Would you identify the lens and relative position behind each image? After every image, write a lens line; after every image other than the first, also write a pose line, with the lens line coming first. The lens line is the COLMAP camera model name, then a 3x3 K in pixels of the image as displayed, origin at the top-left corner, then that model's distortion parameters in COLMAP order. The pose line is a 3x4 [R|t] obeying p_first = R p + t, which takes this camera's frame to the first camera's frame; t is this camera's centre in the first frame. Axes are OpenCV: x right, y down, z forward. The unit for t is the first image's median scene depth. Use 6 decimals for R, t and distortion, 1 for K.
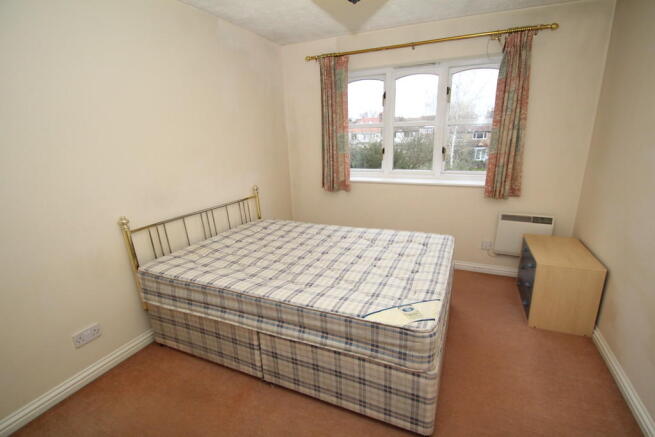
lens RADIAL K [[306.5, 0, 334.2], [0, 306.5, 219.3], [0, 0, 1]] dist [-0.000226, -0.000056]
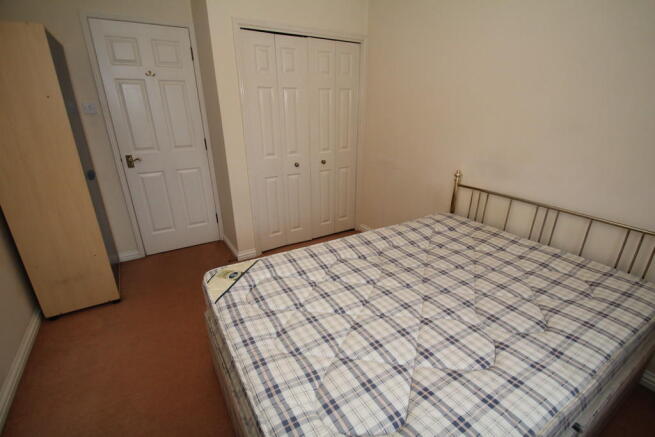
lens RADIAL K [[306.5, 0, 334.2], [0, 306.5, 219.3], [0, 0, 1]] dist [-0.000226, -0.000056]
pose [[-0.560153, 0.310822, -0.767866, 0.517074], [-0.207829, 0.844563, 0.493478, -0.303058], [0.801895, 0.436008, -0.408486, 1.047355]]
